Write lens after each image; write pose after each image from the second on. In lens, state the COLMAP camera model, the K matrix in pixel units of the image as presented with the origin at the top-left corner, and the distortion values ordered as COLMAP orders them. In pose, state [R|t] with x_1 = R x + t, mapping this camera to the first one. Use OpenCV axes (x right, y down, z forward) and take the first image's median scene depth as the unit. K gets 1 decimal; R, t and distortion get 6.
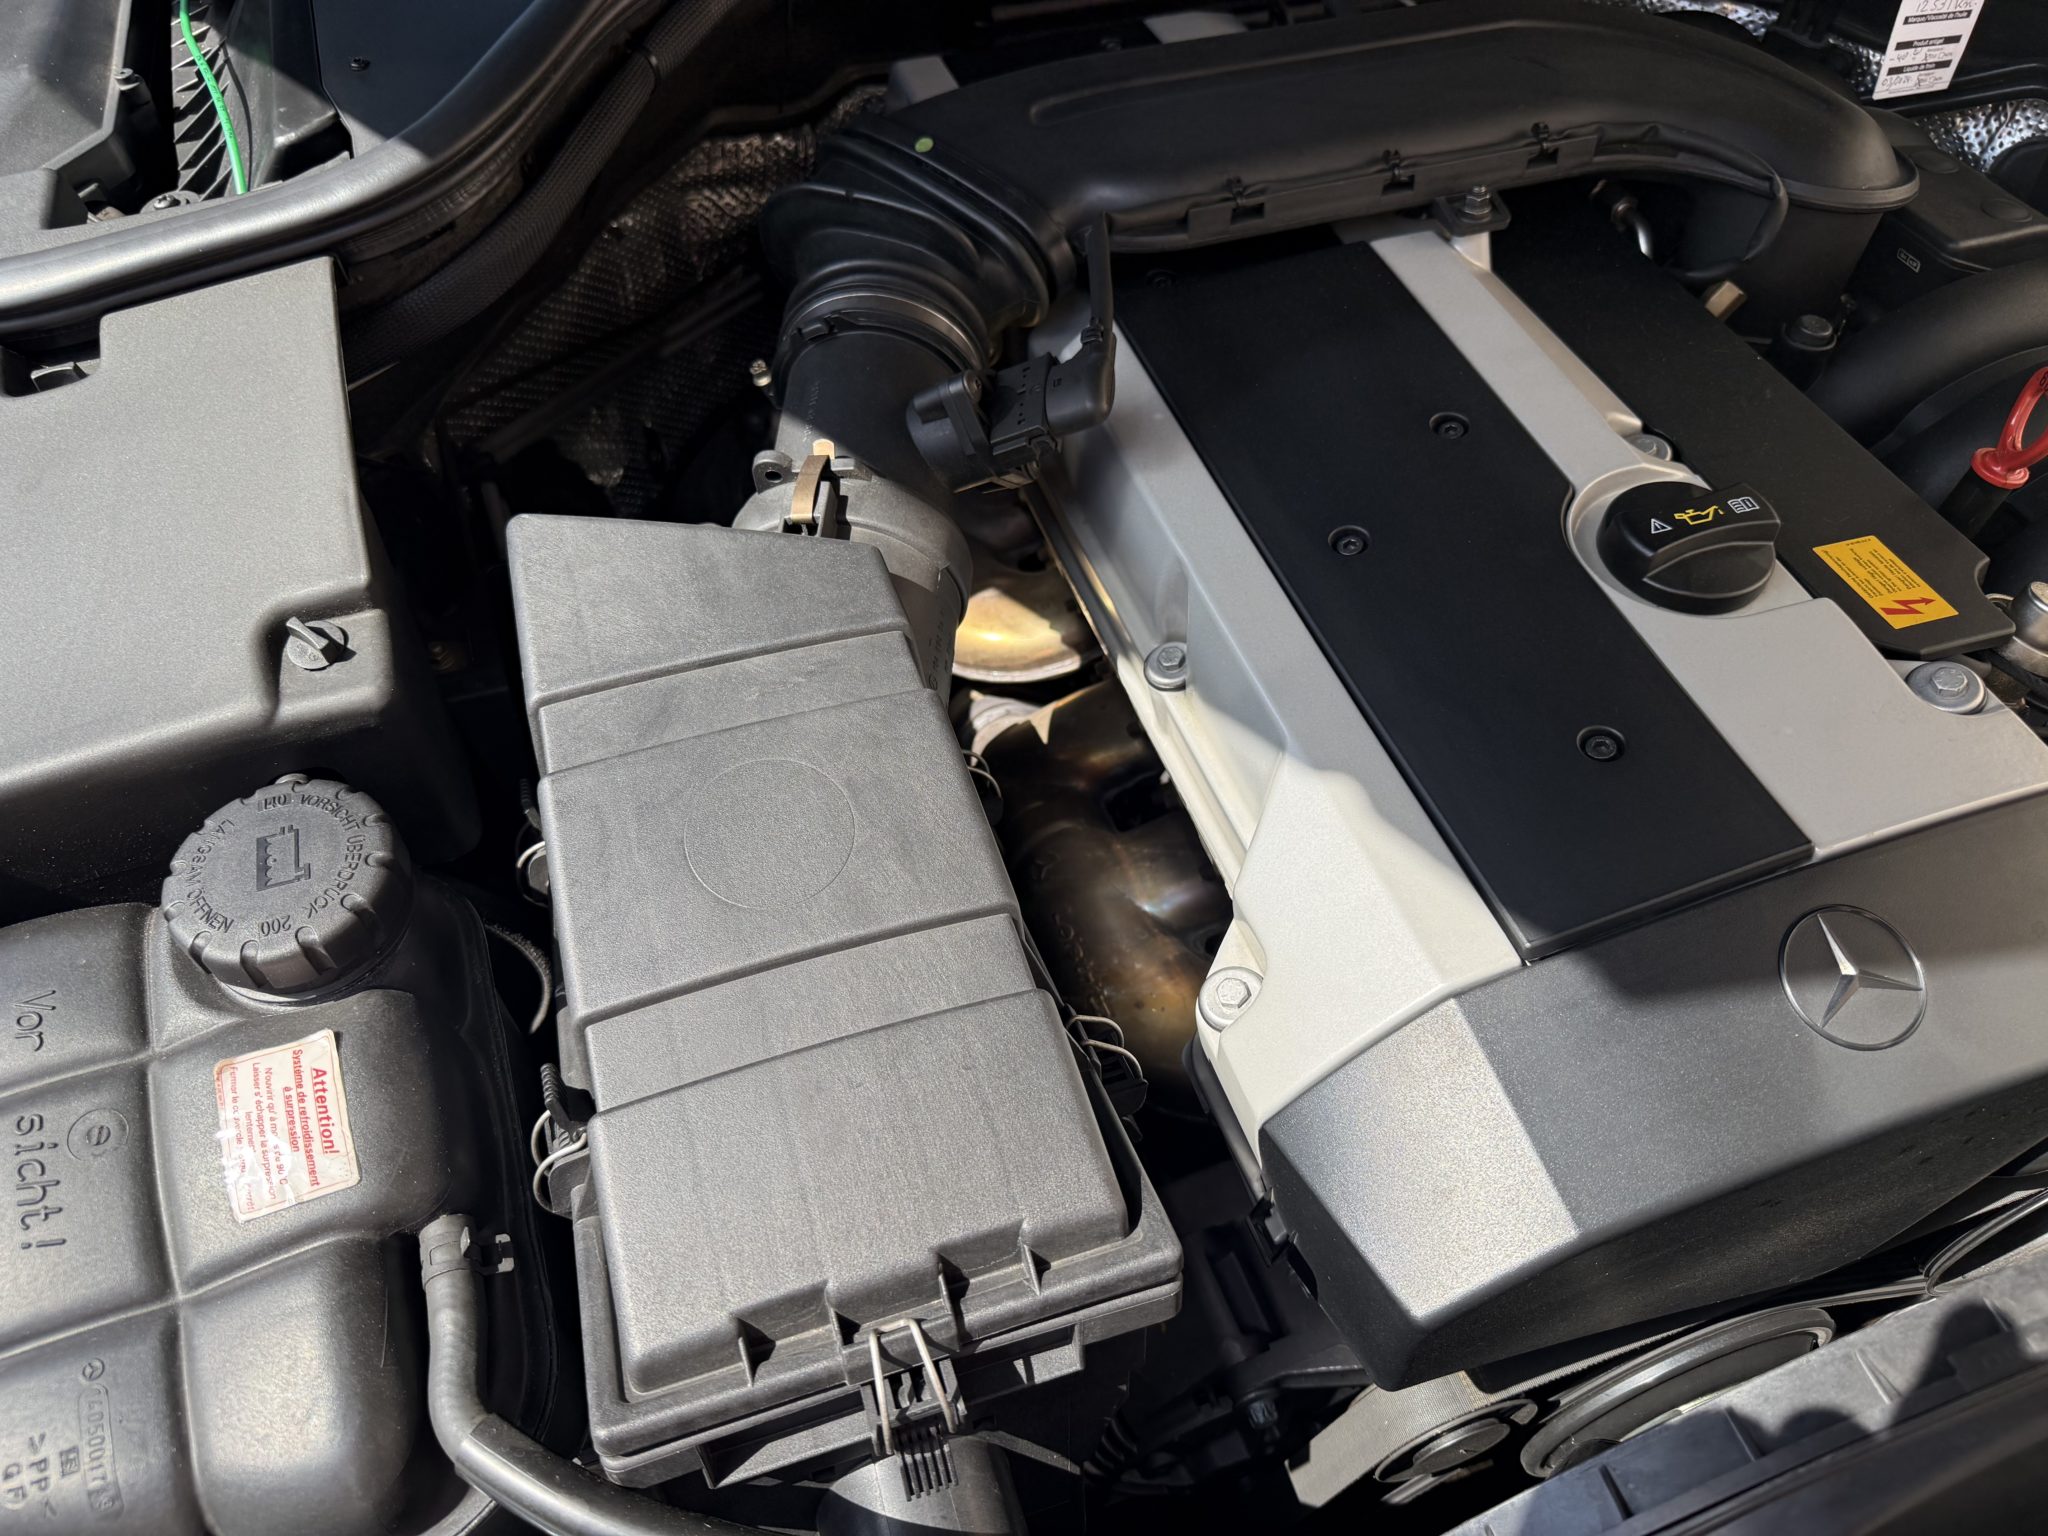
lens RADIAL K [[1475.2, 0, 1008.9], [0, 1475.2, 773.3], [0, 0, 1]] dist [0.063818, -0.106799]
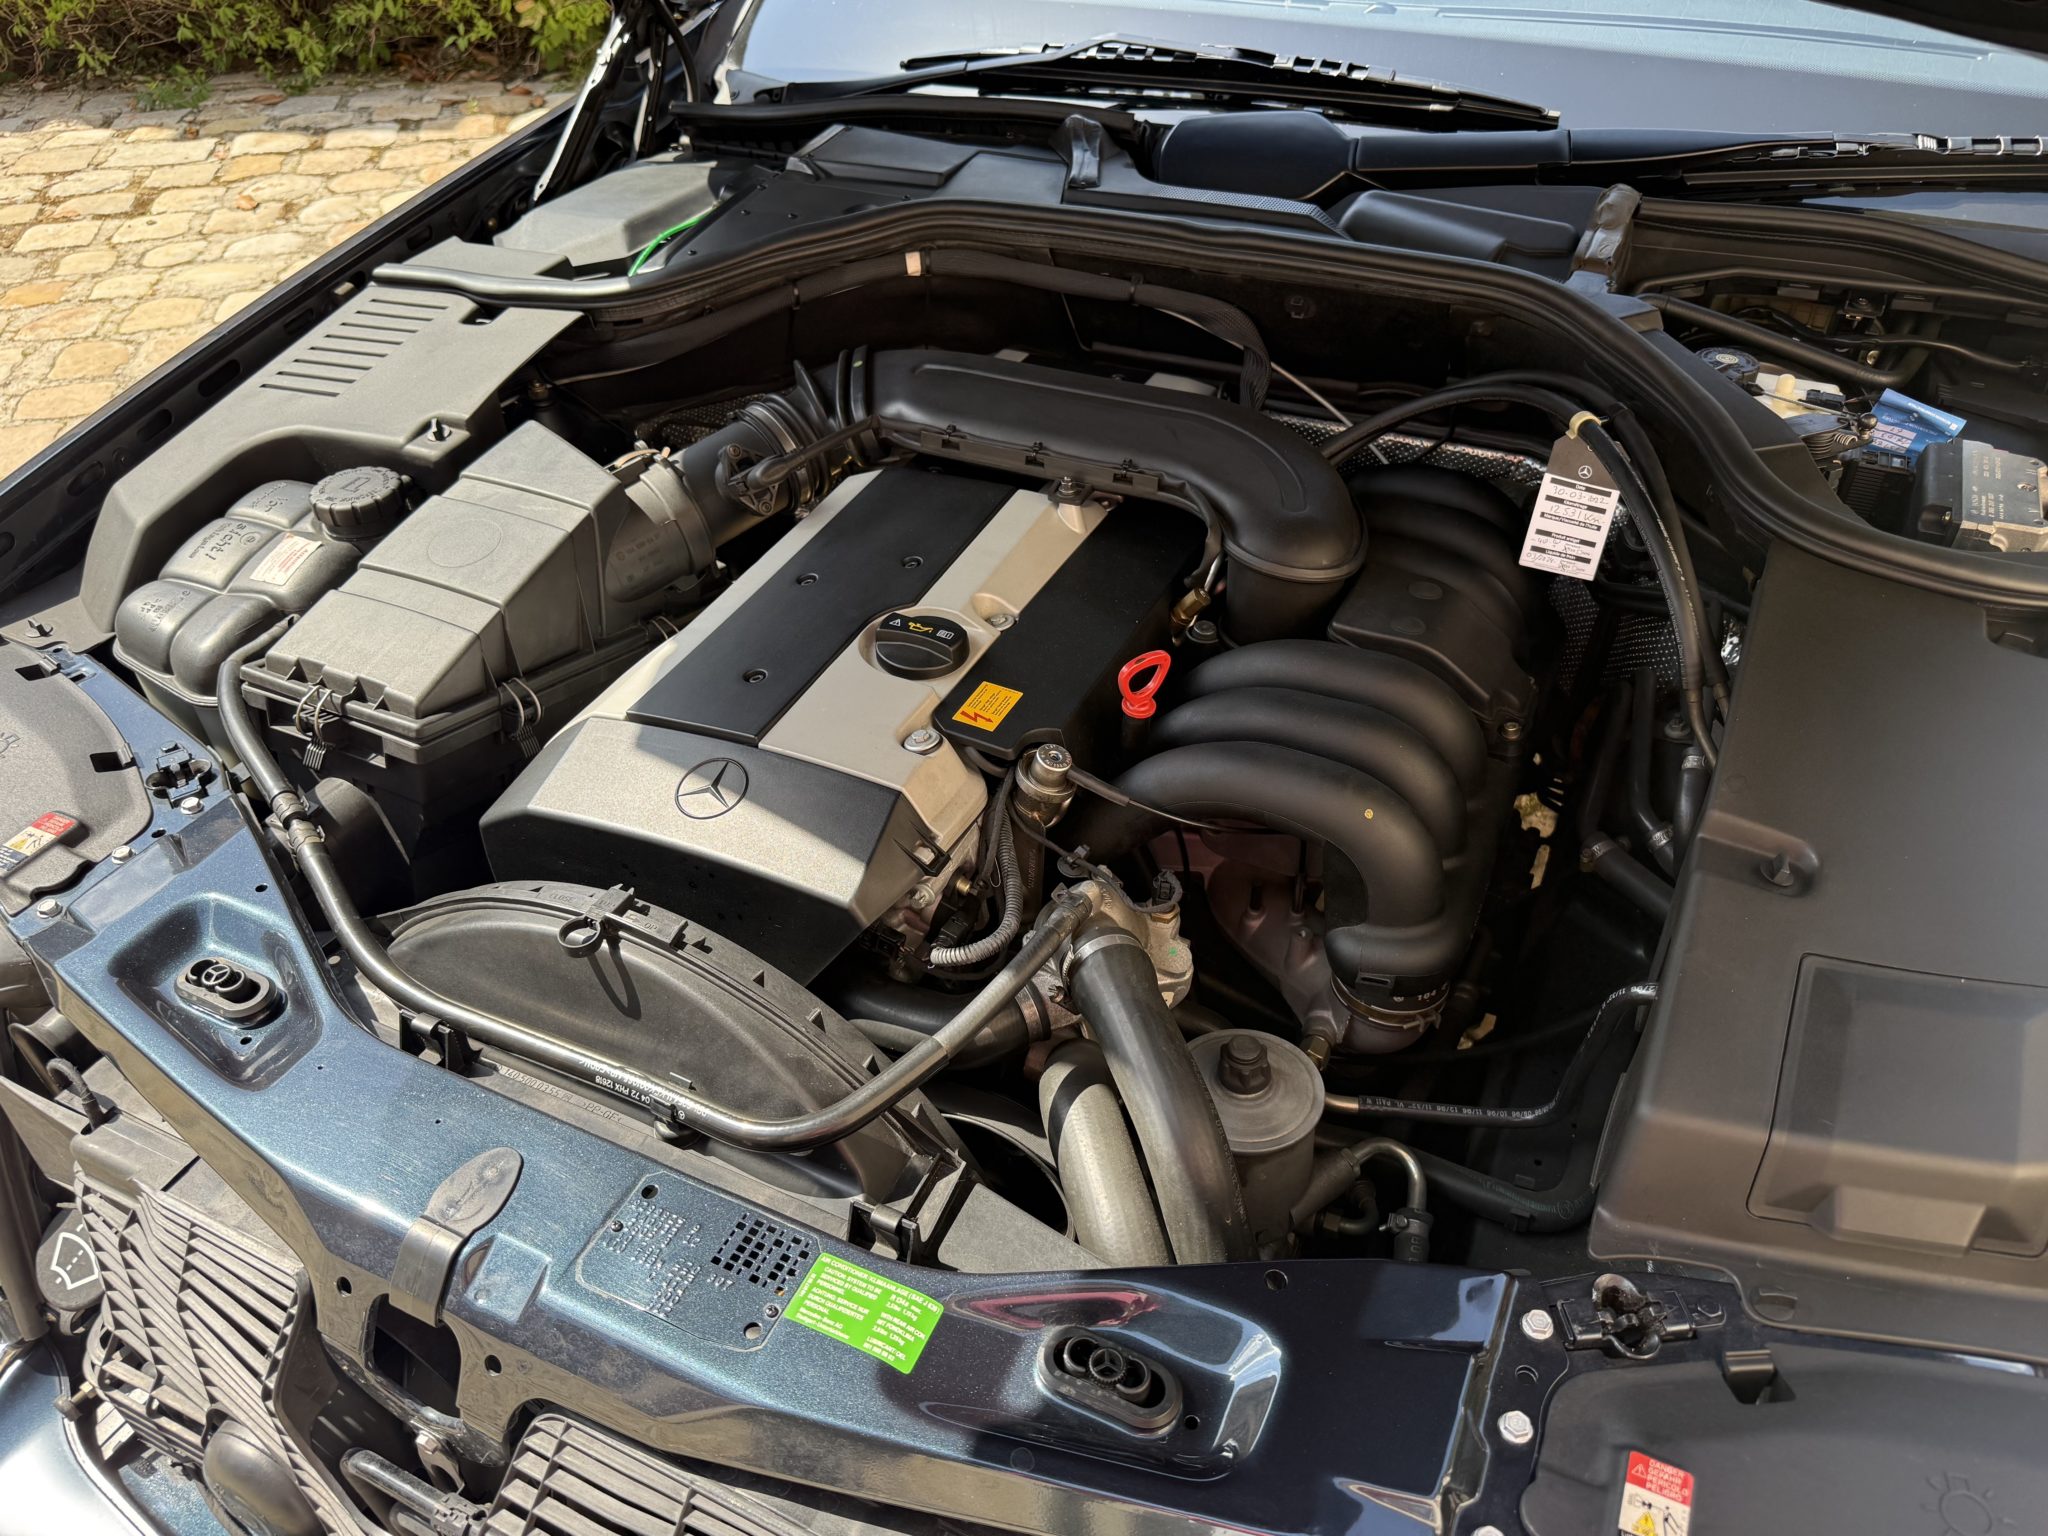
lens RADIAL K [[1475.2, 0, 1008.9], [0, 1475.2, 773.3], [0, 0, 1]] dist [0.063818, -0.106799]
pose [[0.728214, 0.423202, -0.539077, 1.721776], [-0.524214, 0.850630, -0.040350, -0.003888], [0.441480, 0.311975, 0.841289, -0.440463]]
